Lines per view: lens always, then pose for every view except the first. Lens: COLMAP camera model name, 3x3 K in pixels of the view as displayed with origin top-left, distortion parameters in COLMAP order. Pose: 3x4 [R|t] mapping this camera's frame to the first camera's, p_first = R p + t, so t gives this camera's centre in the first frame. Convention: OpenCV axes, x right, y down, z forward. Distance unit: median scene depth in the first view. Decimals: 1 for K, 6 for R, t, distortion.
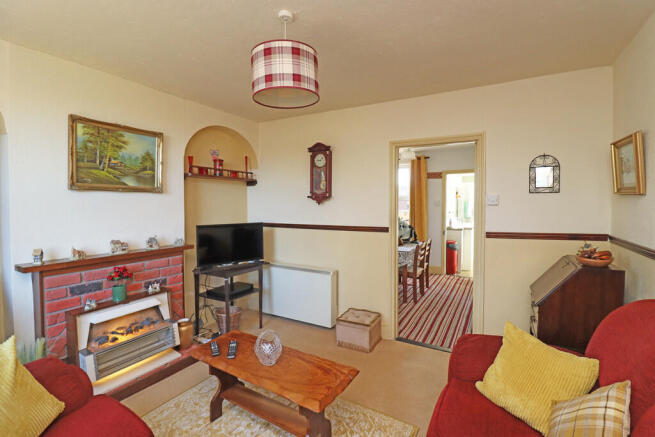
lens RADIAL K [[304.8, 0, 332.2], [0, 304.8, 216.2], [0, 0, 1]] dist [-0.004439, -0.000590]
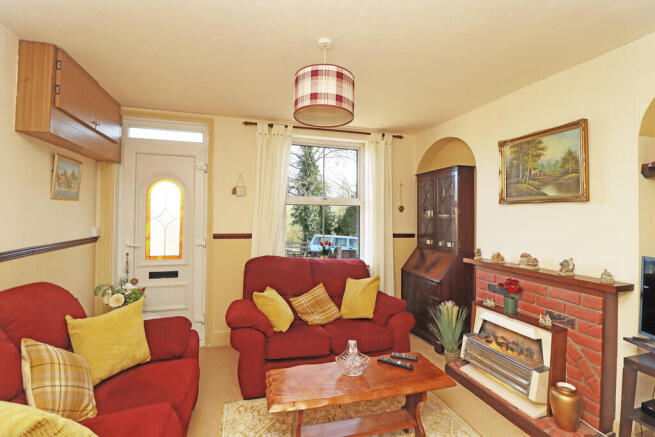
lens RADIAL K [[304.8, 0, 327.3], [0, 304.8, 215.4], [0, 0, 1]] dist [-0.004439, -0.000590]
pose [[-0.678826, -0.000643, -0.734299, 0.423538], [-0.032489, 0.999047, 0.029160, -0.050122], [0.733580, 0.043651, -0.678200, 1.163889]]
